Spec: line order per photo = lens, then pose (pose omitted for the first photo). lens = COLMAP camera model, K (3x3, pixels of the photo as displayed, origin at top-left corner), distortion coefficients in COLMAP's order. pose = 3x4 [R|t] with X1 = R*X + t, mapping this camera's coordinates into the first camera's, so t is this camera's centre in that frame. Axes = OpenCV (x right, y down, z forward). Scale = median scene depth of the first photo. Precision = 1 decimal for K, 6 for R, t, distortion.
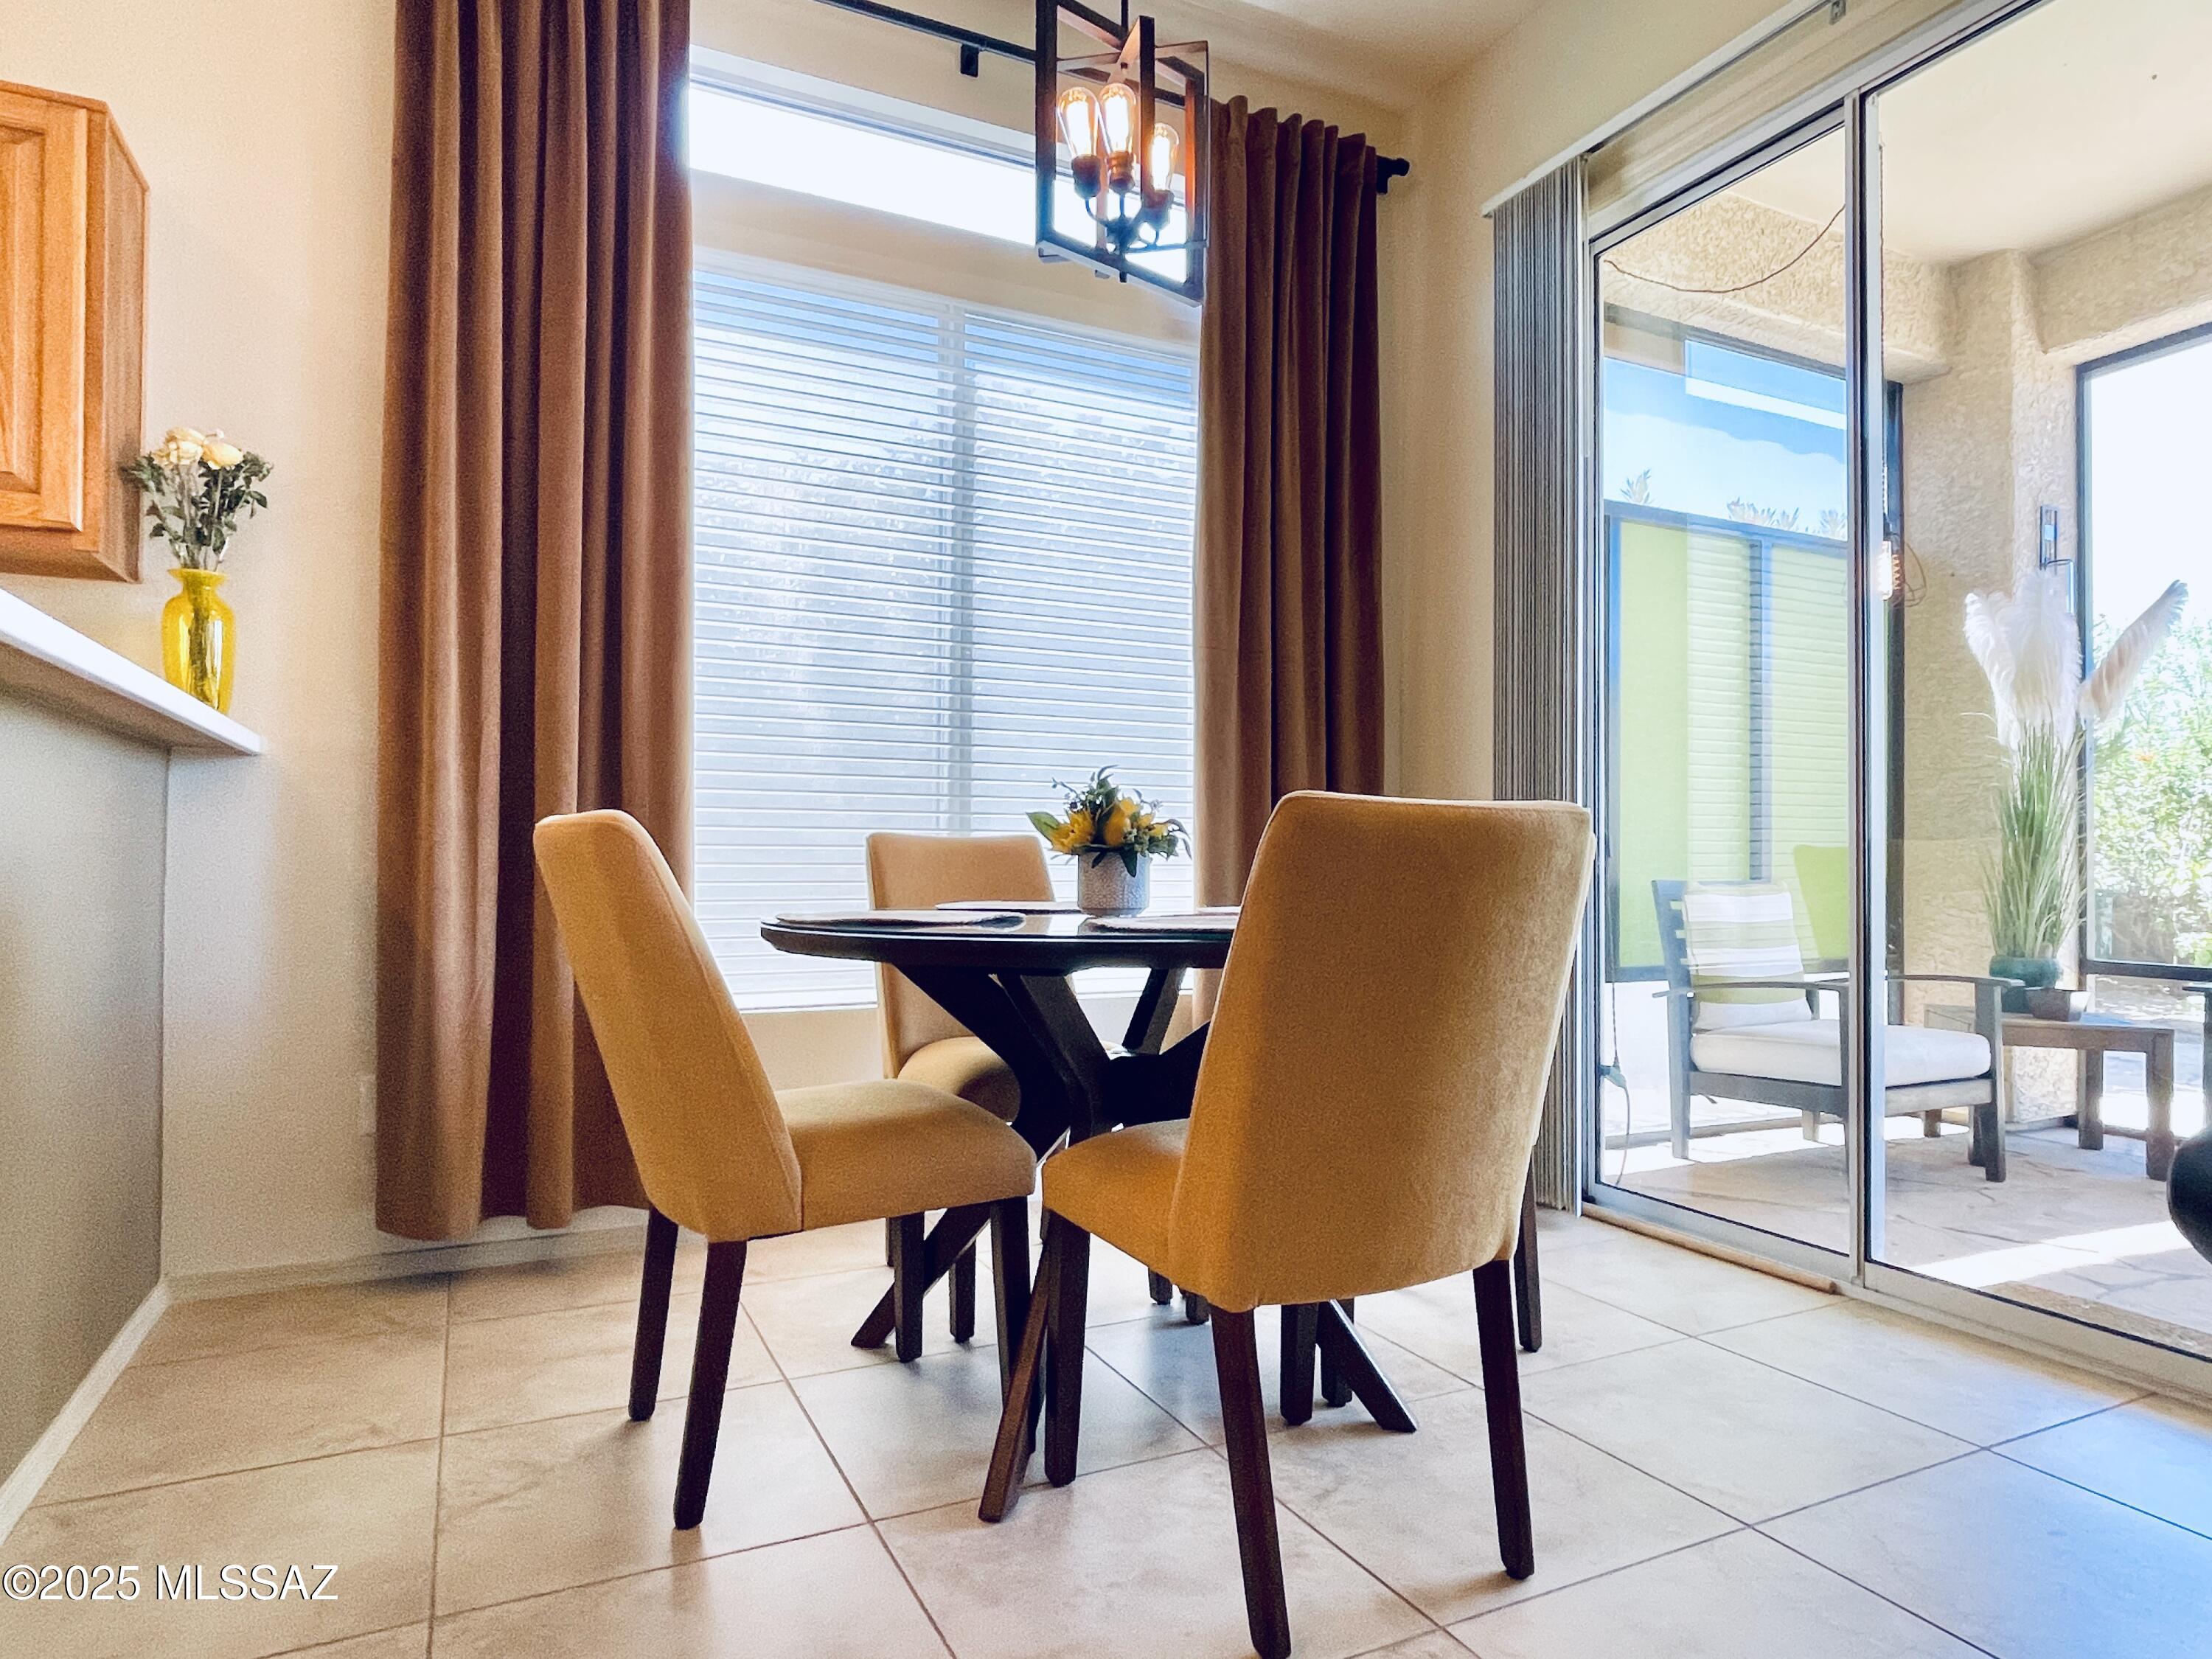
lens RADIAL K [[1294.3, 0, 1106.0], [0, 1294.3, 829.5], [0, 0, 1]] dist [0.001691, 0.001452]
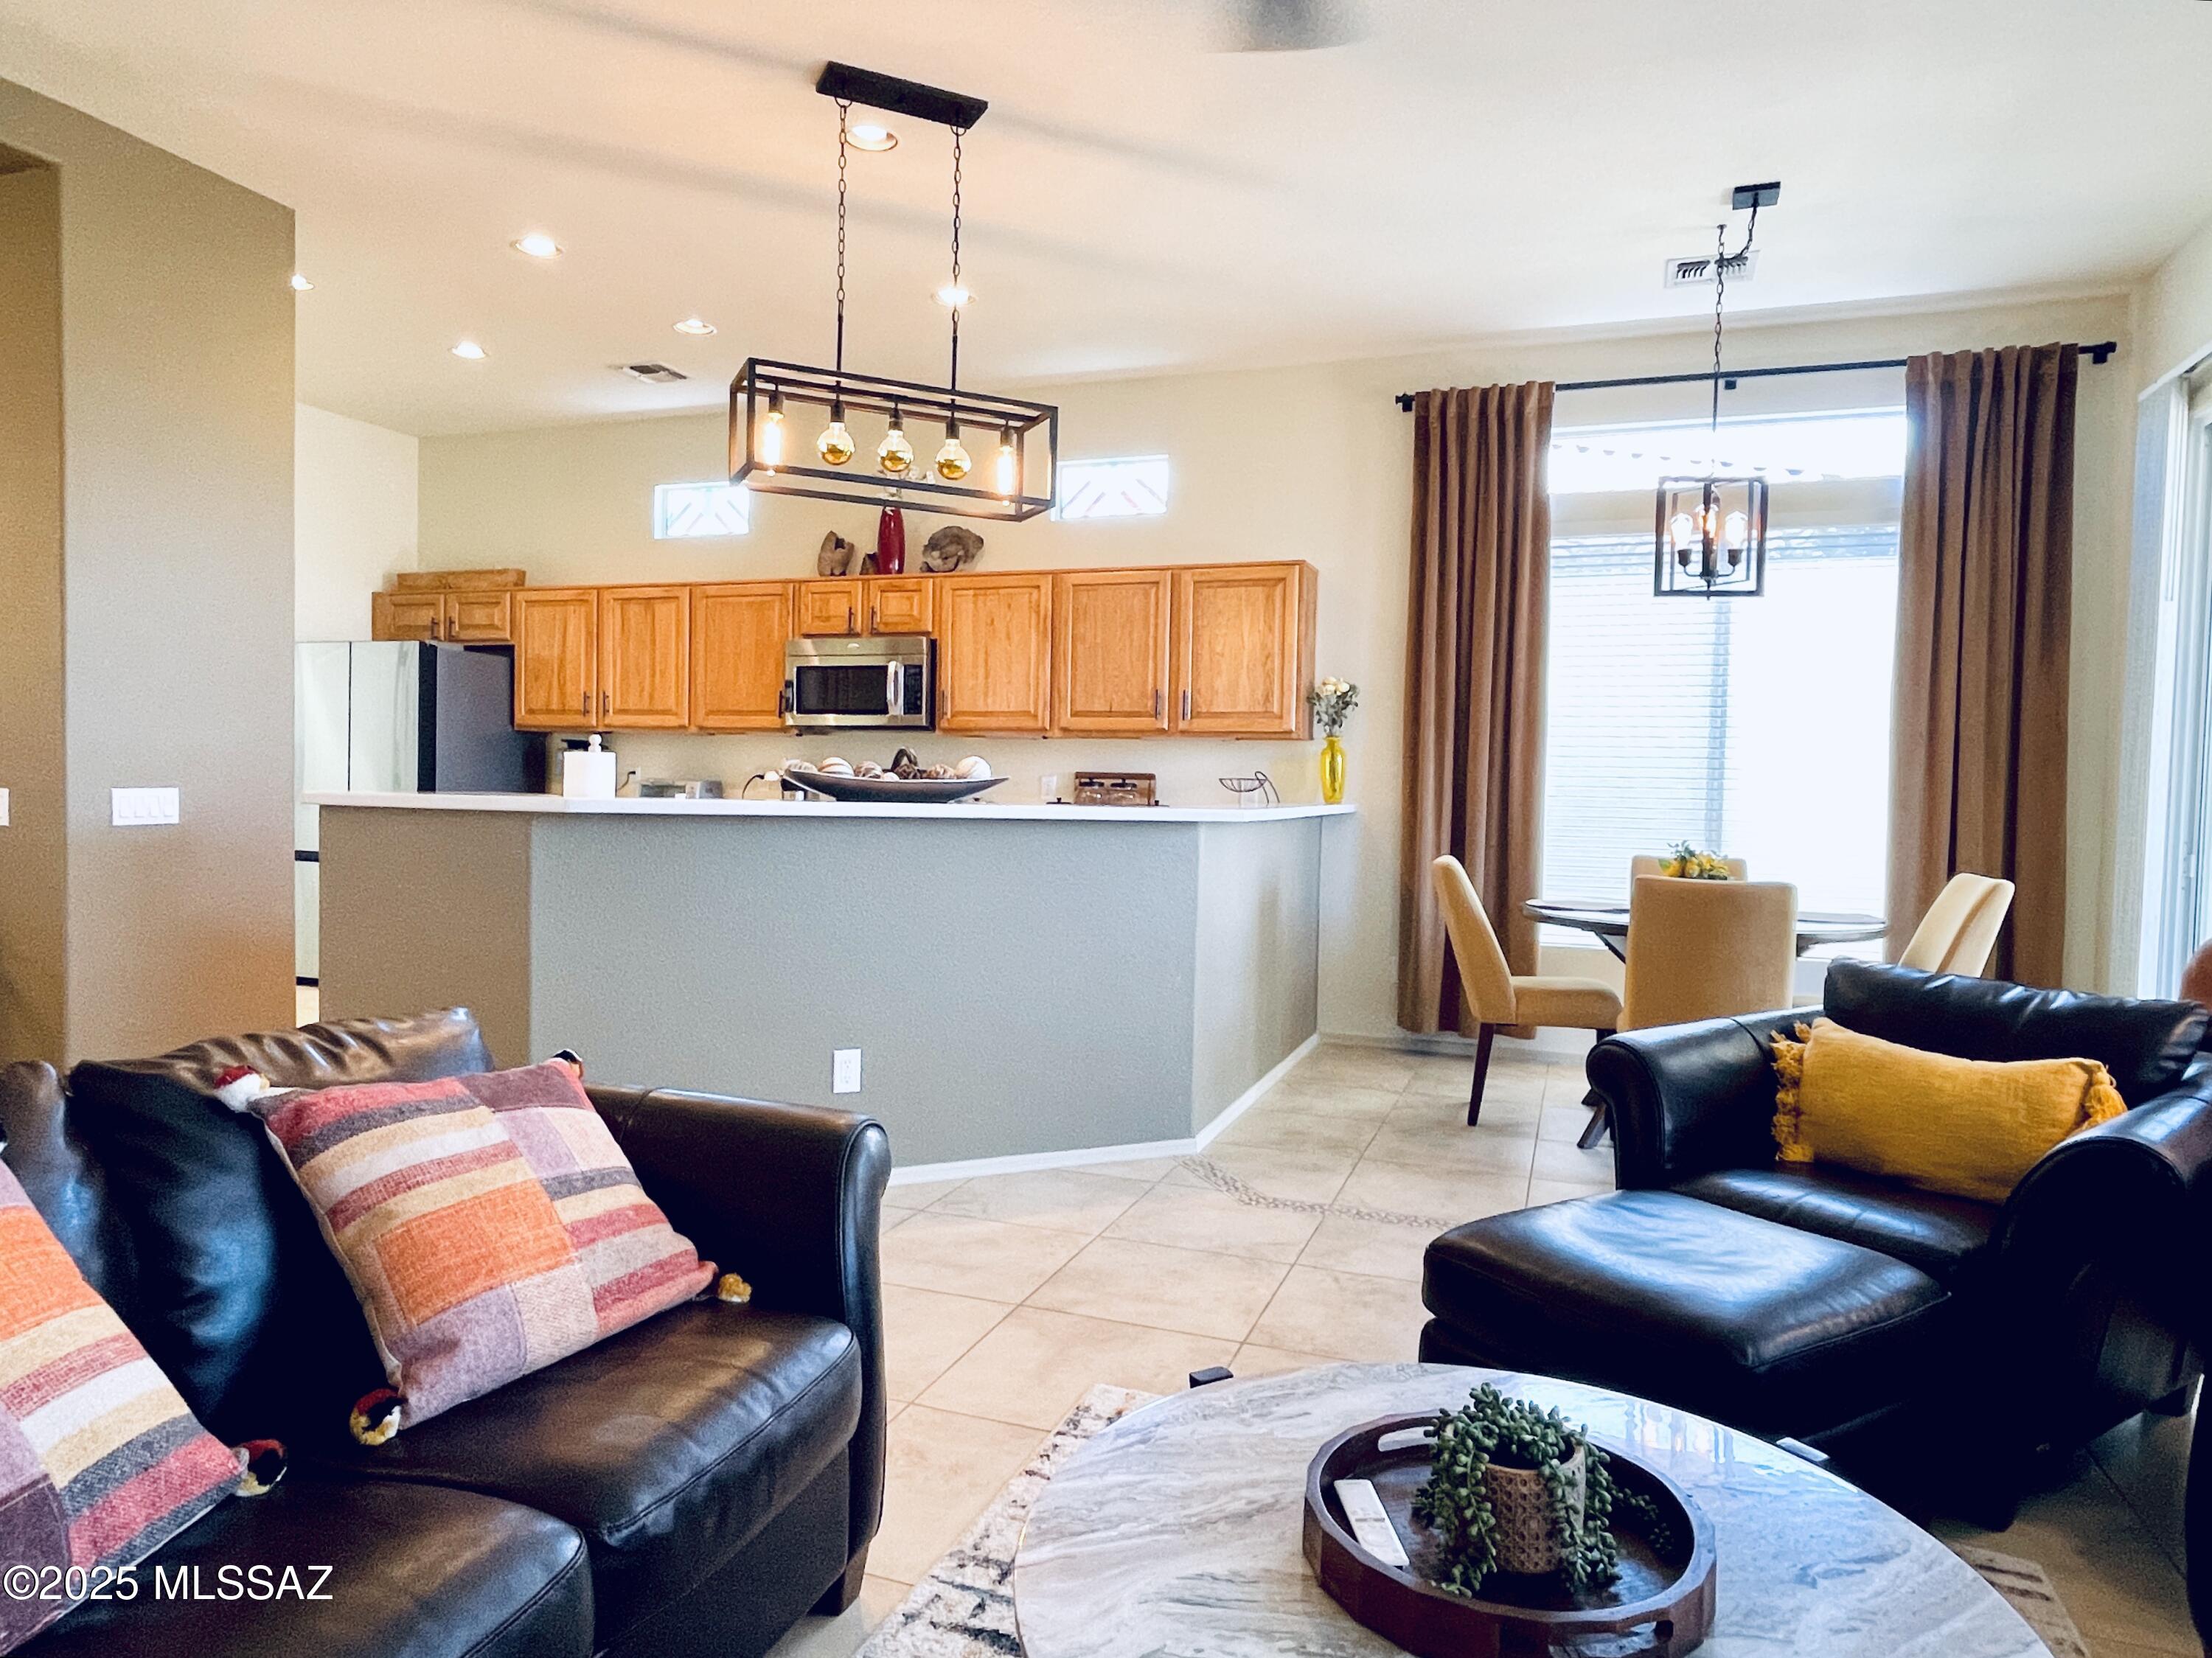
lens RADIAL K [[1367.0, 0, 1106.0], [0, 1367.0, 829.0], [0, 0, 1]] dist [0.004579, 0.001252]
pose [[0.699553, 0.032341, -0.713848, 0.630076], [-0.001370, 0.999034, 0.043919, -0.110415], [0.714579, -0.029746, 0.698922, -0.827124]]
